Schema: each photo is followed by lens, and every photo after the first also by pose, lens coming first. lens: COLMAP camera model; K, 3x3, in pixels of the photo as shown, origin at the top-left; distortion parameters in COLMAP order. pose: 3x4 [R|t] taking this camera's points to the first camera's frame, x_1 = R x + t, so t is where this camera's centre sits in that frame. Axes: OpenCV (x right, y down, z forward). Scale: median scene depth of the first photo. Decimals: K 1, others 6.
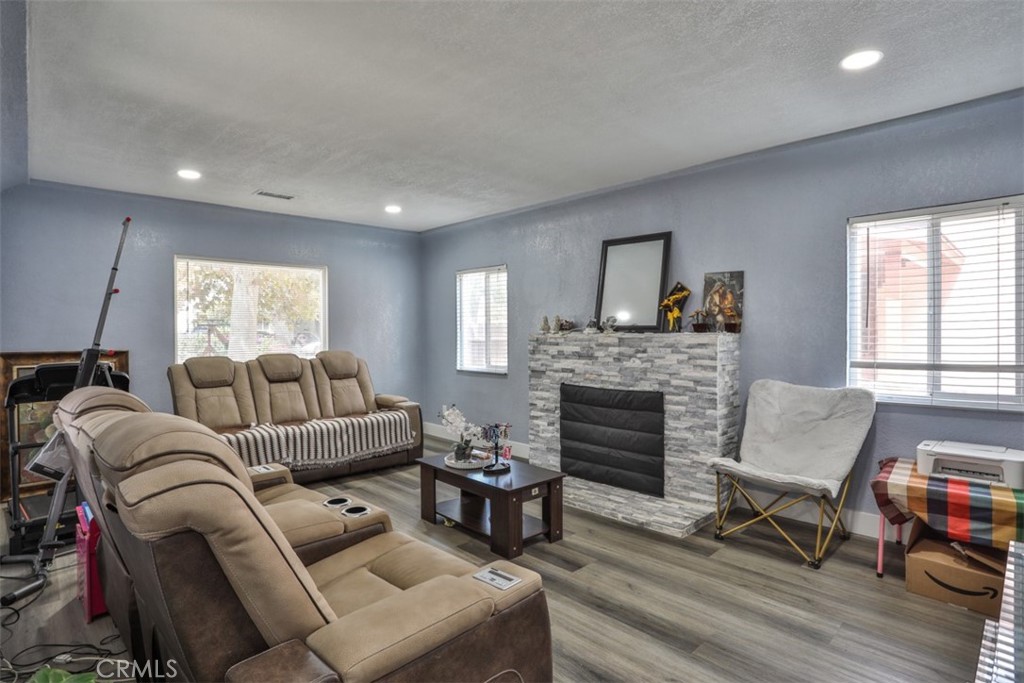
lens RADIAL K [[515.2, 0, 512.0], [0, 515.2, 341.5], [0, 0, 1]] dist [-0.033248, 0.001164]
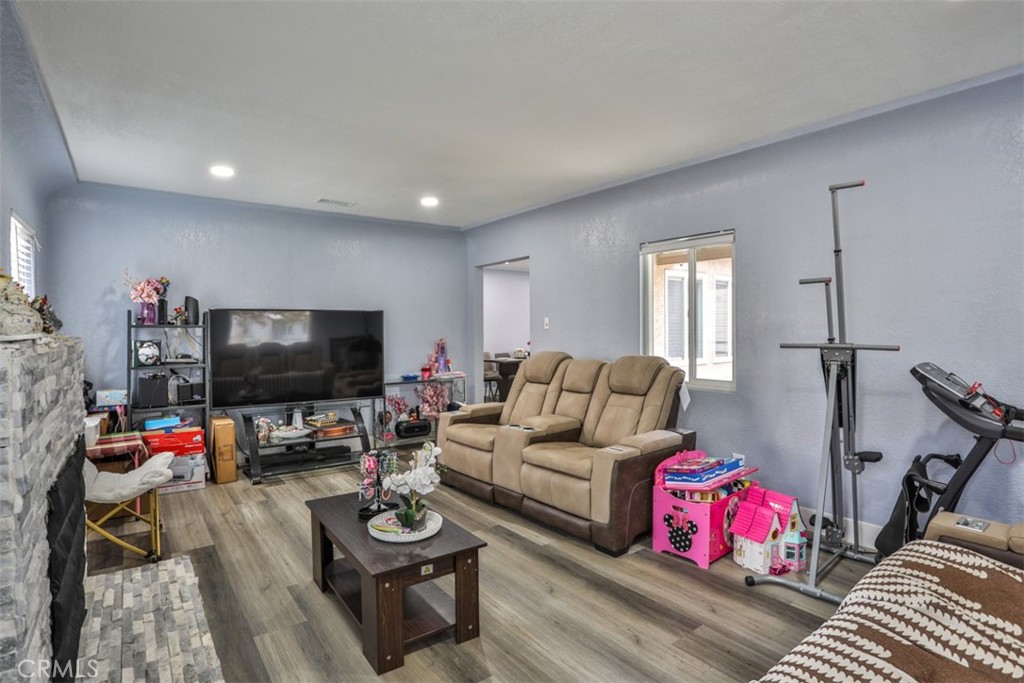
lens RADIAL K [[515.2, 0, 512.0], [0, 515.2, 341.5], [0, 0, 1]] dist [-0.033248, 0.001164]
pose [[-0.992193, 0.006794, 0.124526, -0.315263], [0.012517, 0.998898, 0.045231, -0.033865], [-0.124082, 0.046436, -0.991185, 1.697133]]
